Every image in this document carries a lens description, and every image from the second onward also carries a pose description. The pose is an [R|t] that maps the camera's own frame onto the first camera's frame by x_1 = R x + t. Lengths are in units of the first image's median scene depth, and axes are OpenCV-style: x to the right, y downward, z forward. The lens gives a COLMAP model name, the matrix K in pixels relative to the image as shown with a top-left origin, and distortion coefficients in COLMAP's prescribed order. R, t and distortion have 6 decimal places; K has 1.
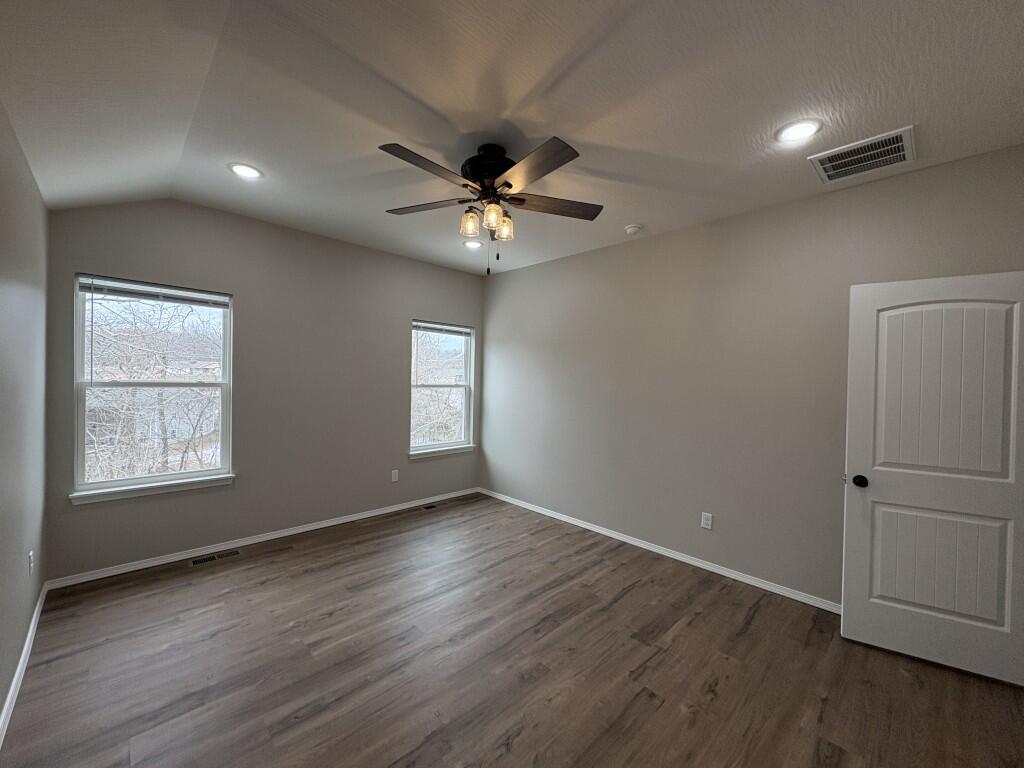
lens RADIAL K [[406.9, 0, 512.1], [0, 406.9, 384.7], [0, 0, 1]] dist [-0.000024, 0.000115]
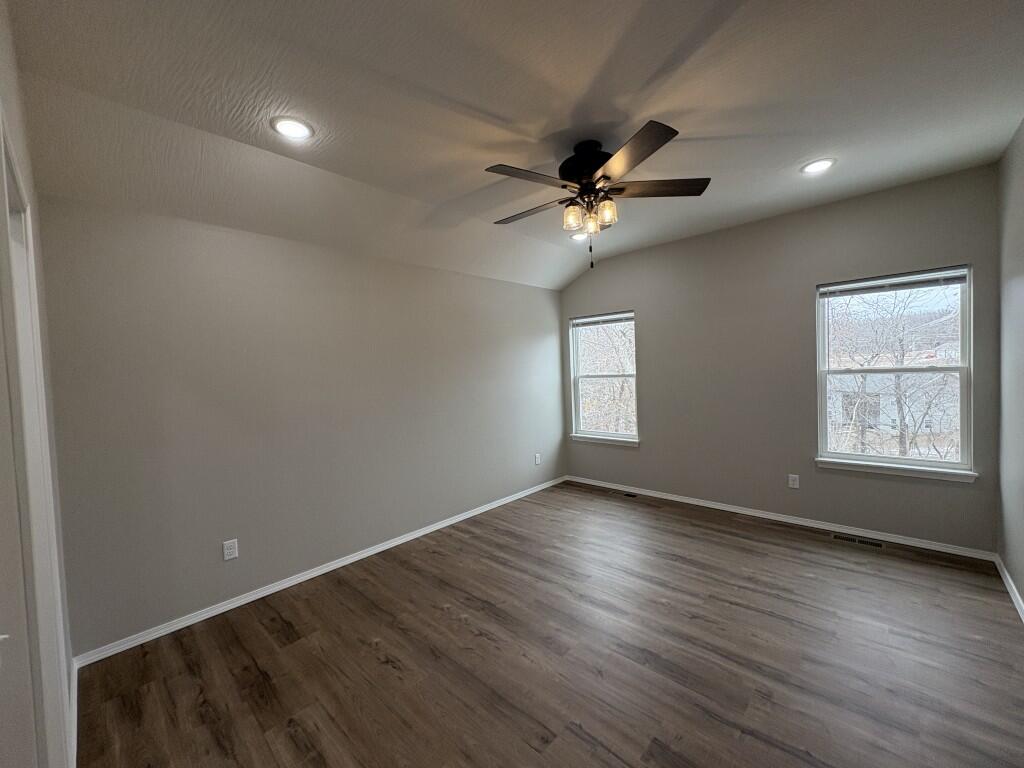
lens RADIAL K [[406.9, 0, 512.1], [0, 406.9, 384.7], [0, 0, 1]] dist [-0.000024, 0.000115]
pose [[0.041420, 0.009574, -0.999096, 0.770571], [0.023892, 0.999659, 0.010570, 0.007265], [0.998856, -0.024308, 0.041178, 0.595980]]
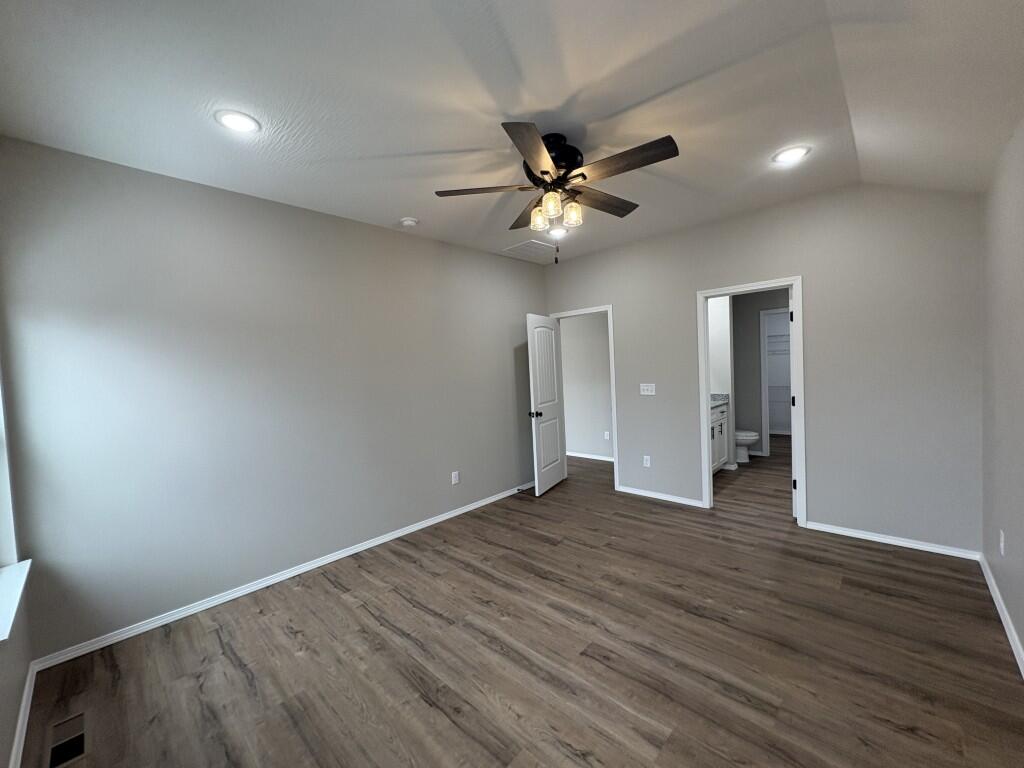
lens RADIAL K [[406.9, 0, 512.1], [0, 406.9, 384.7], [0, 0, 1]] dist [-0.000024, 0.000115]
pose [[-0.034392, -0.065339, 0.997270, -0.863667], [0.062221, 0.995785, 0.067388, -0.036001], [-0.997470, 0.064369, -0.030182, 0.924232]]
